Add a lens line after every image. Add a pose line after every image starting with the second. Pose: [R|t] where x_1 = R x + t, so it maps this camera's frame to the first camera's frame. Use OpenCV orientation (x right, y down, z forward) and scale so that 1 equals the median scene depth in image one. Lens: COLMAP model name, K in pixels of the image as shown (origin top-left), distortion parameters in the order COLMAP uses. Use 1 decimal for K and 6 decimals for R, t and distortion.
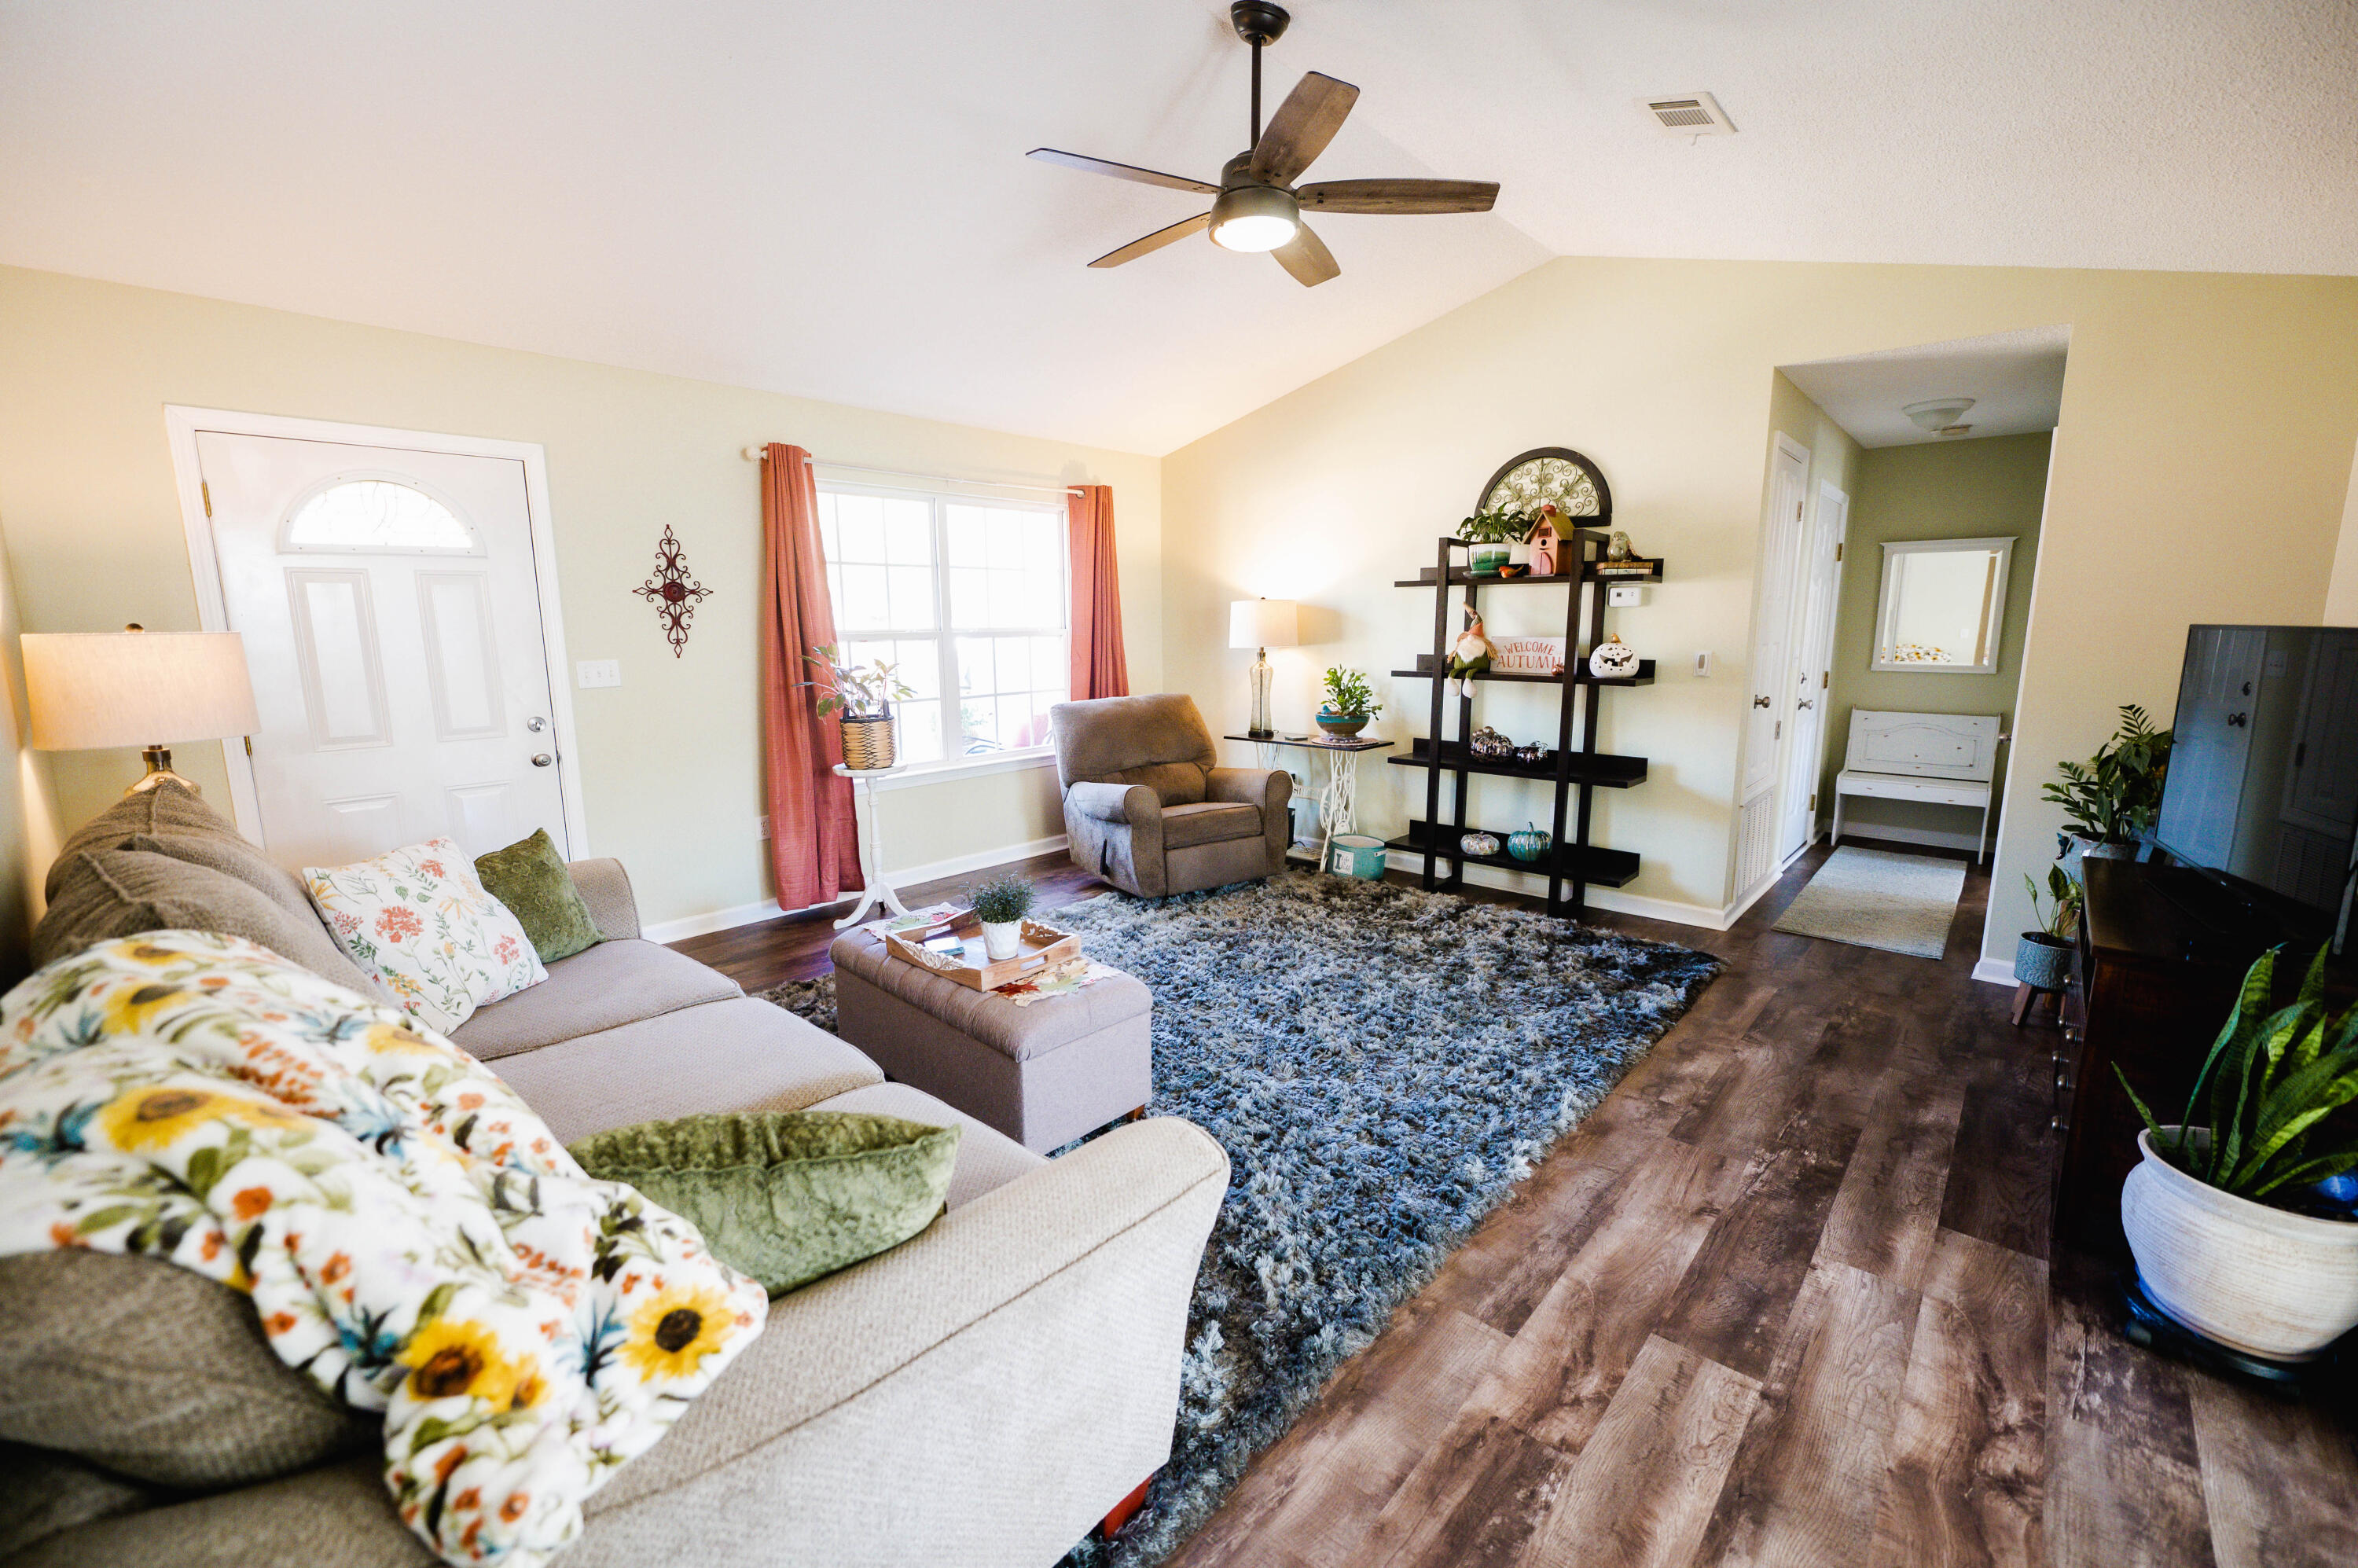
lens RADIAL K [[953.4, 0, 1187.0], [0, 953.4, 774.4], [0, 0, 1]] dist [-0.006445, -0.001229]
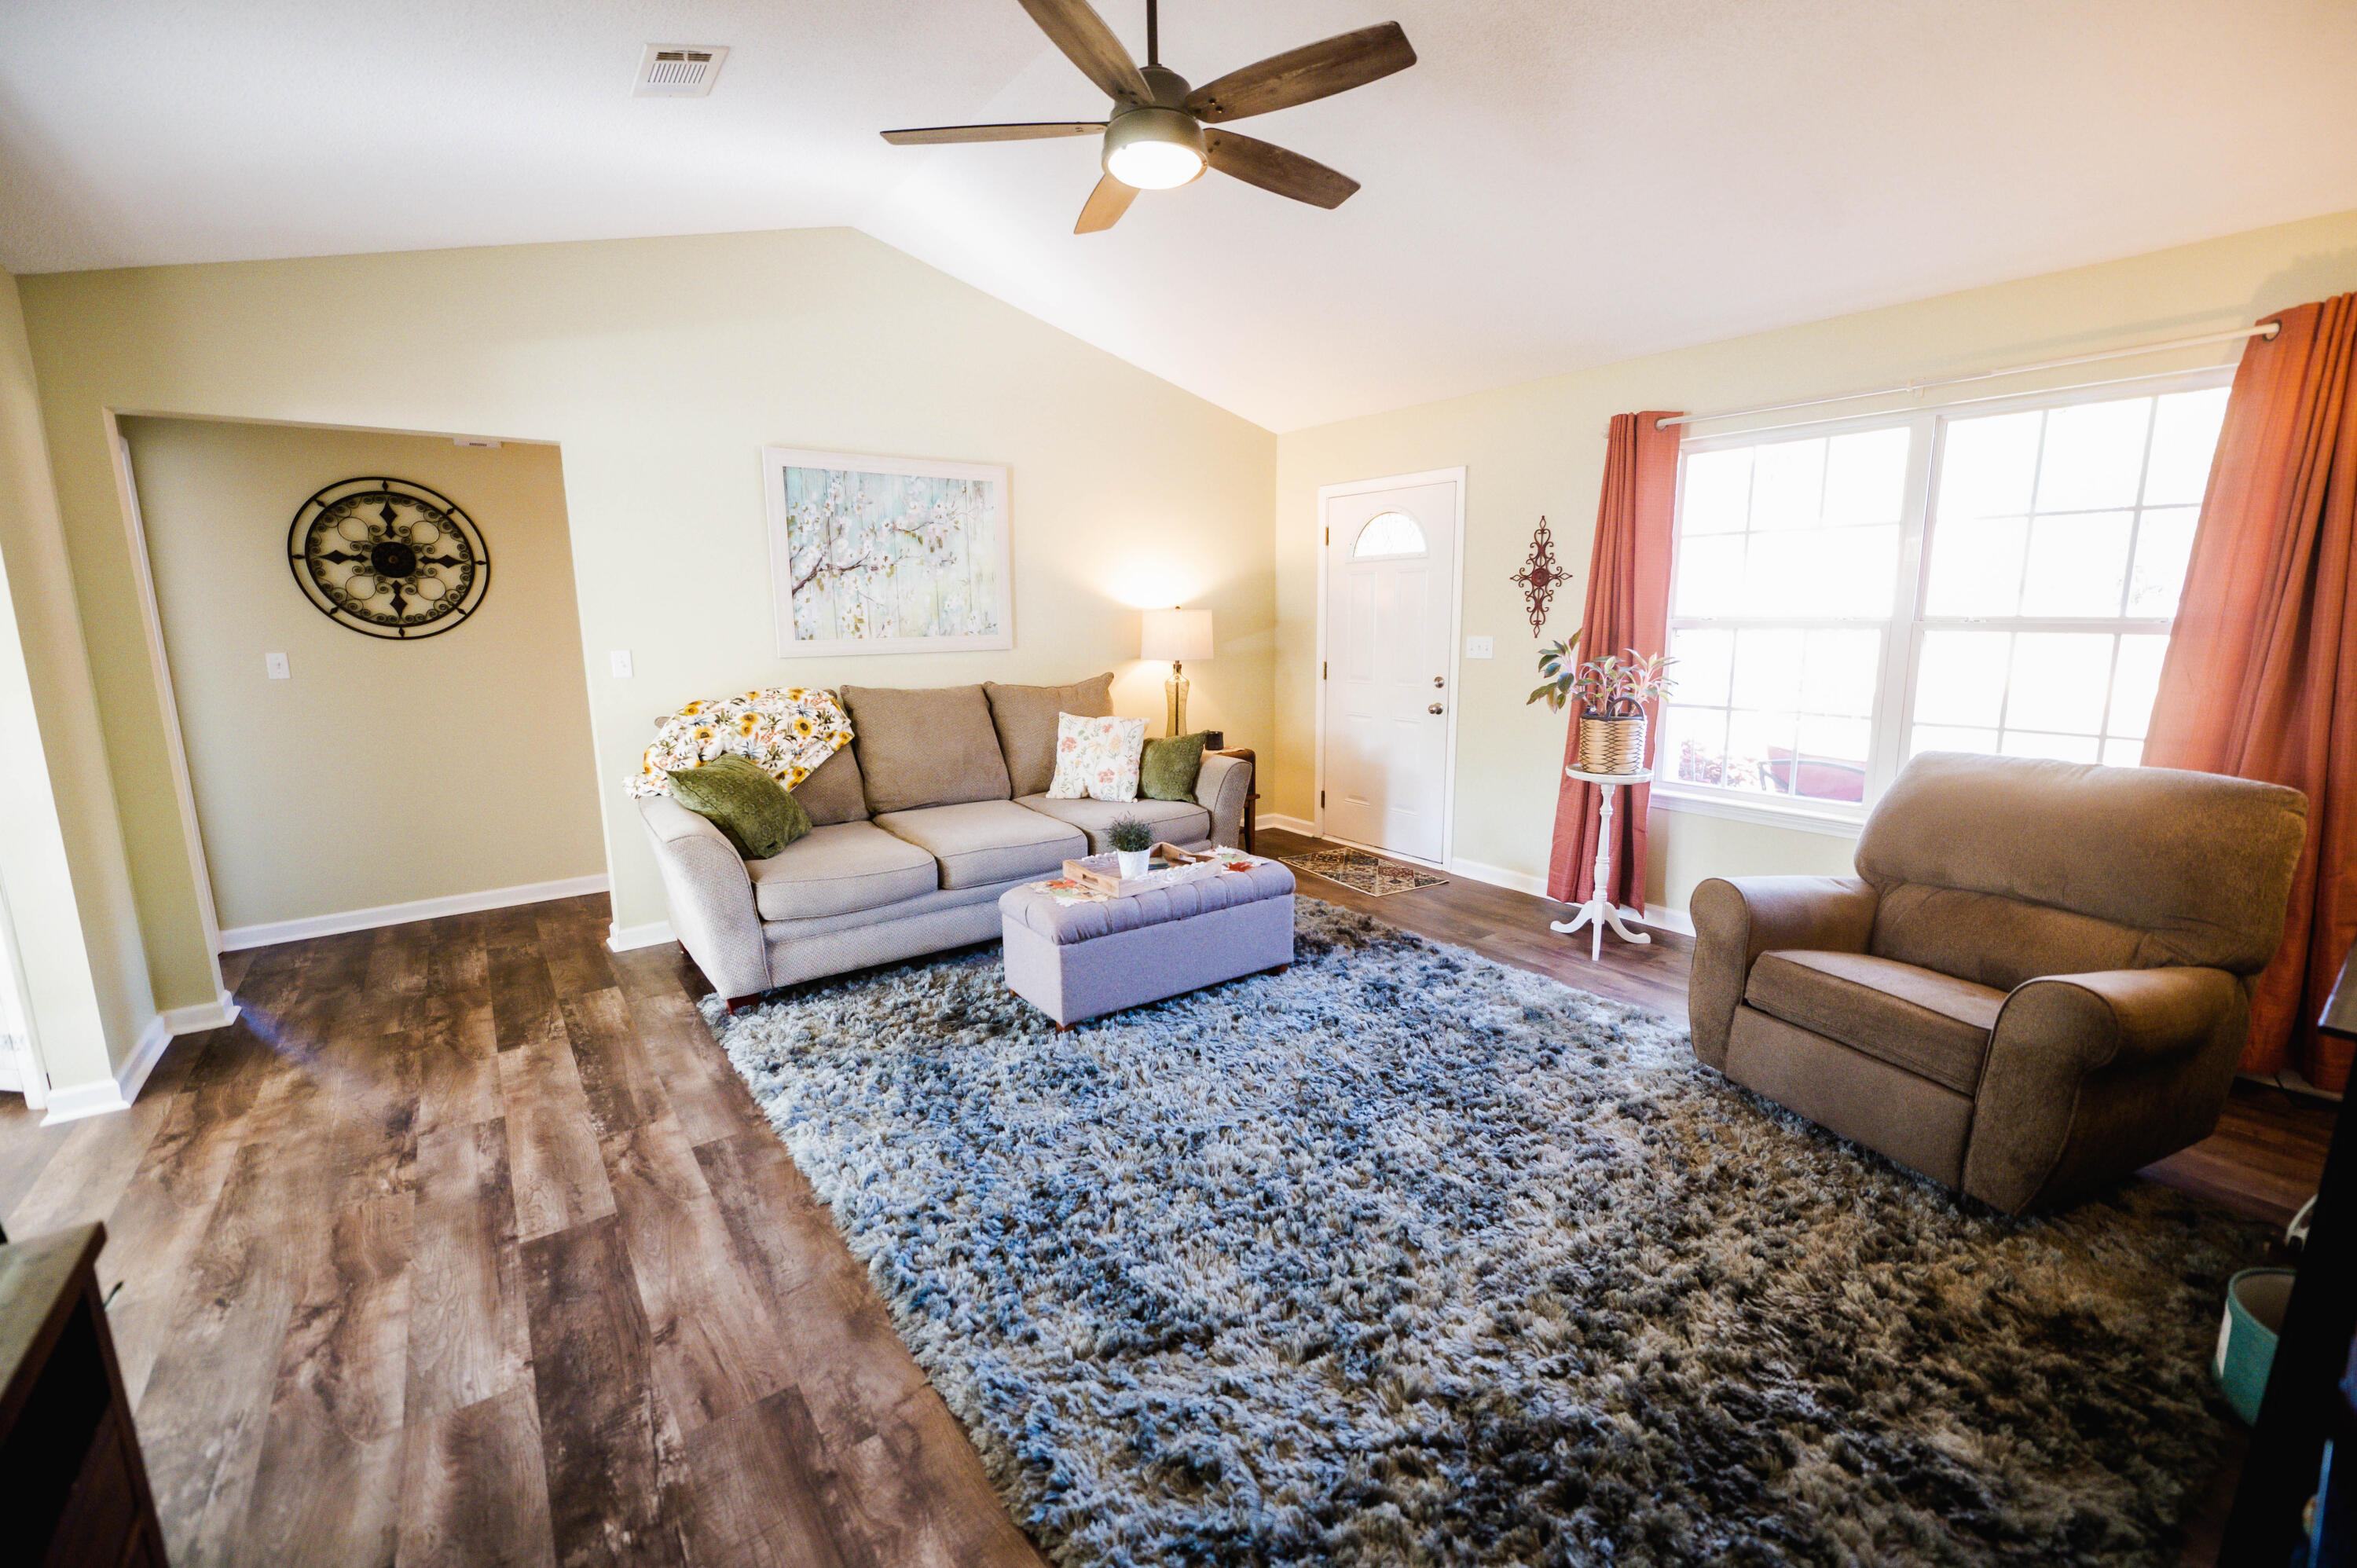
lens RADIAL K [[953.0, 0, 1173.5], [0, 953.0, 783.4], [0, 0, 1]] dist [-0.006445, -0.001229]
pose [[-0.187859, 0.189031, -0.963834, 0.645945], [-0.150966, 0.964087, 0.218505, -0.139817], [0.970525, 0.186555, -0.152576, 0.807225]]
